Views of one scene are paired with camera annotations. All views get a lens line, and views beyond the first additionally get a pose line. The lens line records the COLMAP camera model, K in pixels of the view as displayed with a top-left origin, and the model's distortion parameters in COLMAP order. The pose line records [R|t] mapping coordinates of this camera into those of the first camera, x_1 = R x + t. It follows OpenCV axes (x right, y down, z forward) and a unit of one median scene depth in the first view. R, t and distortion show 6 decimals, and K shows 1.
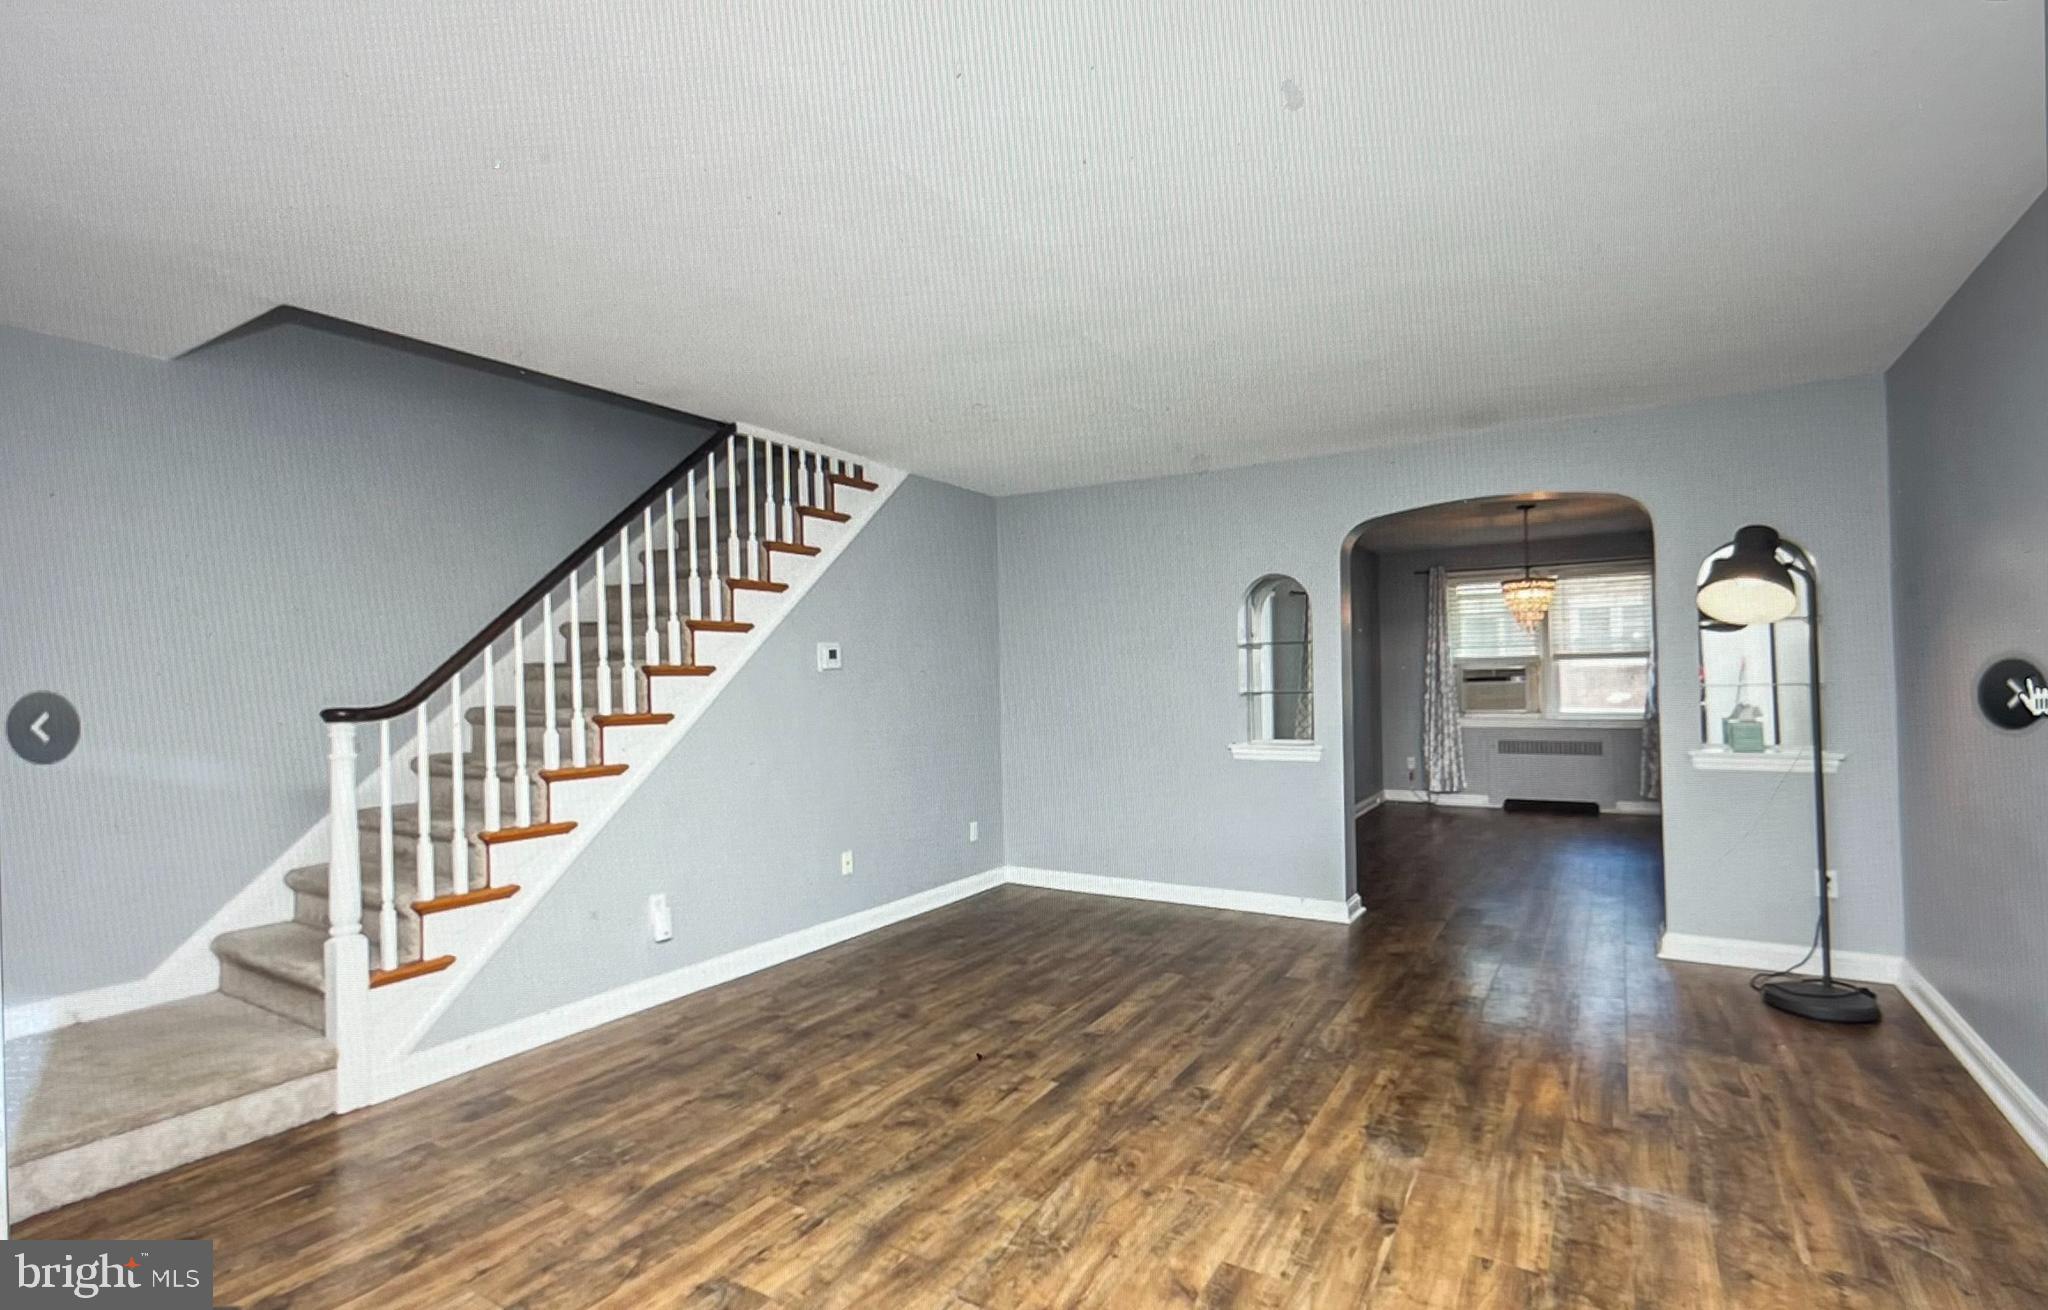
lens RADIAL K [[953.7, 0, 1024.6], [0, 953.7, 666.6], [0, 0, 1]] dist [-0.000988, -0.000237]
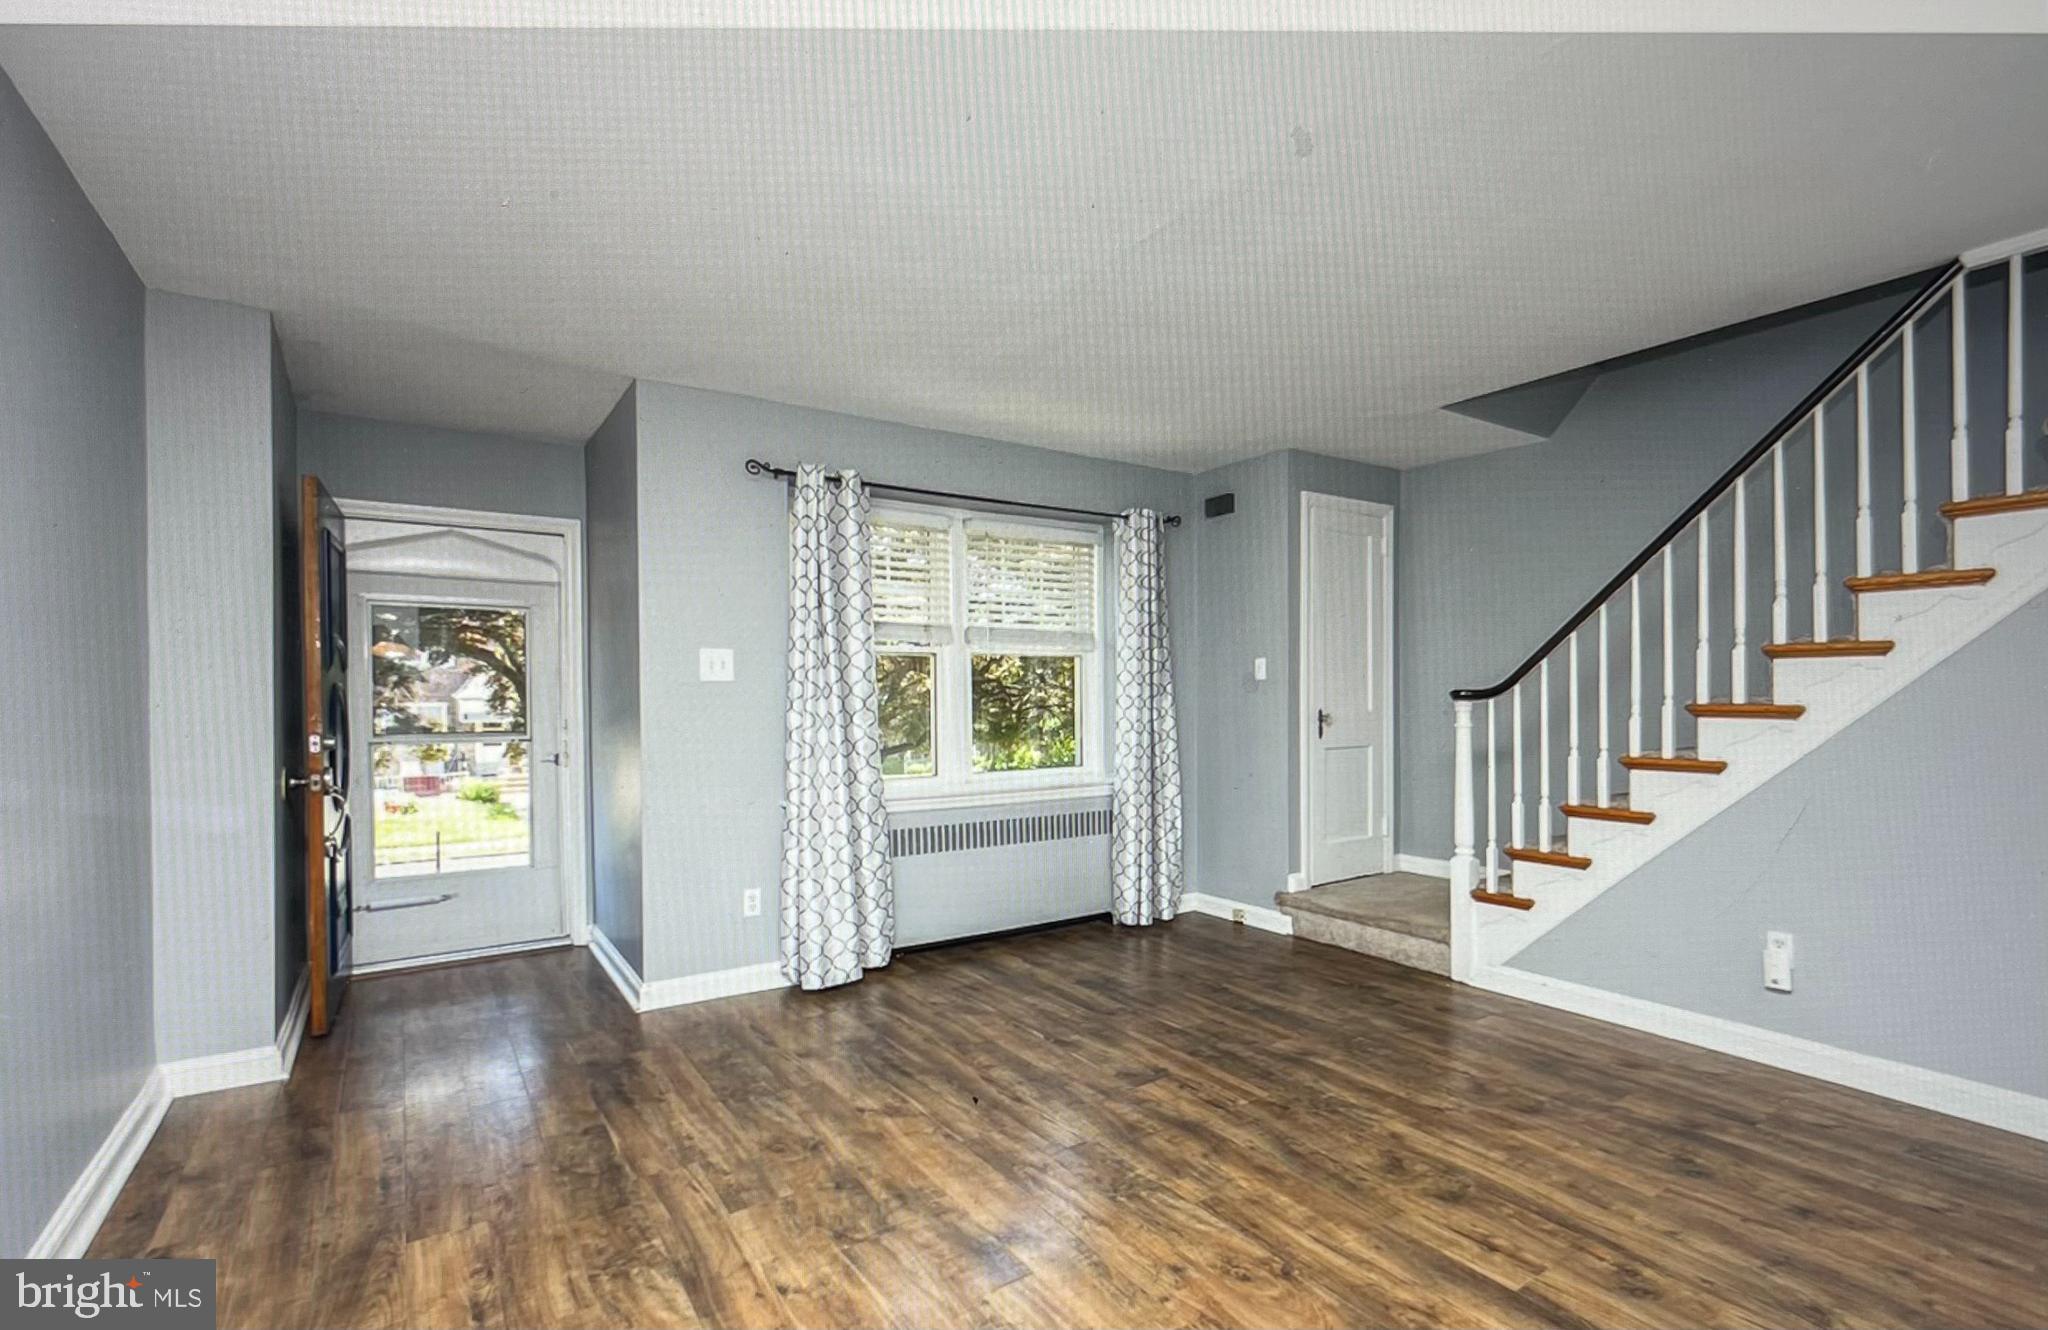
lens RADIAL K [[992.4, 0, 1090.7], [0, 992.4, 706.9], [0, 0, 1]] dist [-0.015541, -0.000154]
pose [[-0.408370, 0.027244, -0.912410, 0.822244], [0.025853, 0.999499, 0.018273, 0.029165], [0.912450, -0.016127, -0.408870, 1.123843]]
